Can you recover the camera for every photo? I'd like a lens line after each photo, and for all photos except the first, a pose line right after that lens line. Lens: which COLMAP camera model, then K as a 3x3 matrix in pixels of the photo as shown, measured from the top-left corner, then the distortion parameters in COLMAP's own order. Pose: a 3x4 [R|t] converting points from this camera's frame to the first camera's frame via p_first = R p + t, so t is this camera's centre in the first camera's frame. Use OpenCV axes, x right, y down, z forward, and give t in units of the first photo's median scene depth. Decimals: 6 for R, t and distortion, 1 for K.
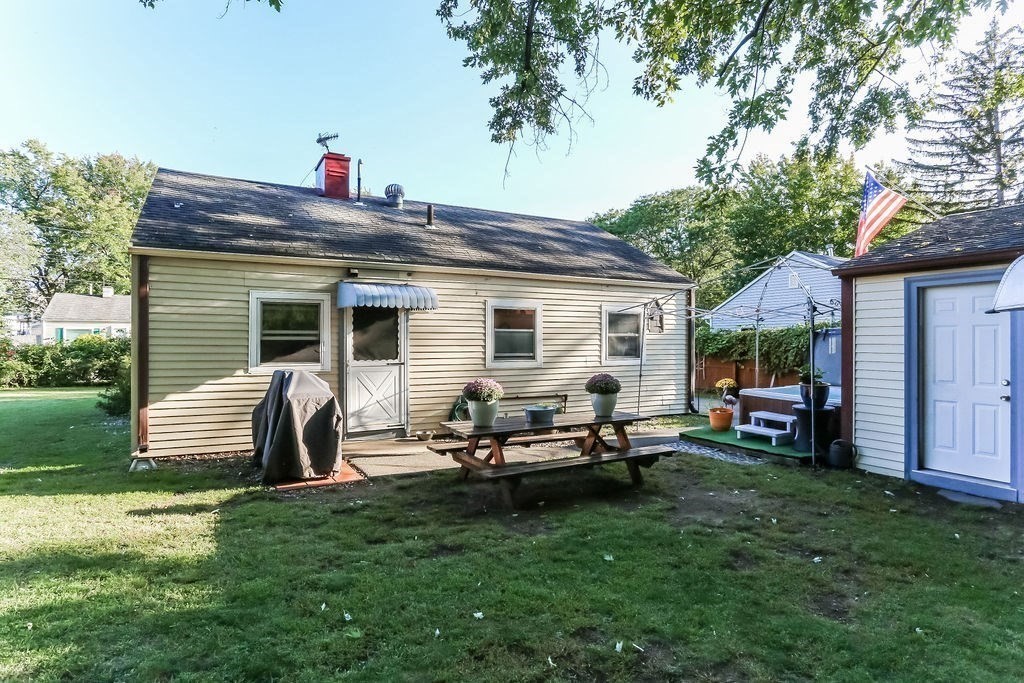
lens RADIAL K [[572.7, 0, 512.0], [0, 572.7, 341.5], [0, 0, 1]] dist [0.003718, 0.002374]
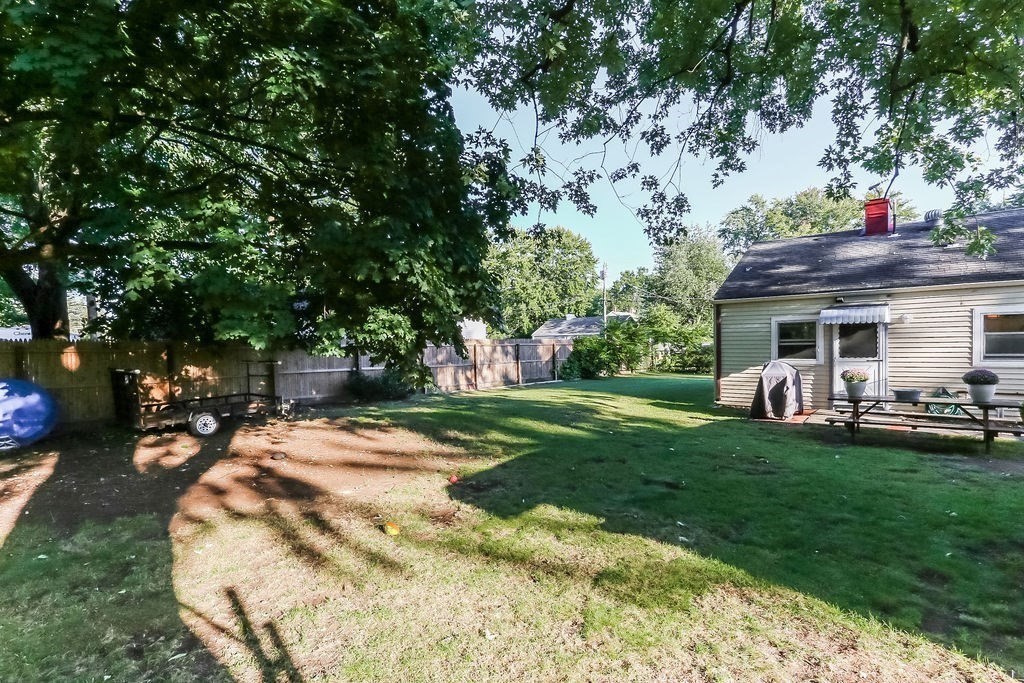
lens RADIAL K [[515.6, 0, 494.2], [0, 515.6, 338.7], [0, 0, 1]] dist [-0.045033, 0.030339]
pose [[0.376613, -0.020930, -0.926134, 0.629344], [0.015284, 0.999749, -0.016378, -0.009286], [0.926245, -0.007987, 0.376838, -0.356395]]
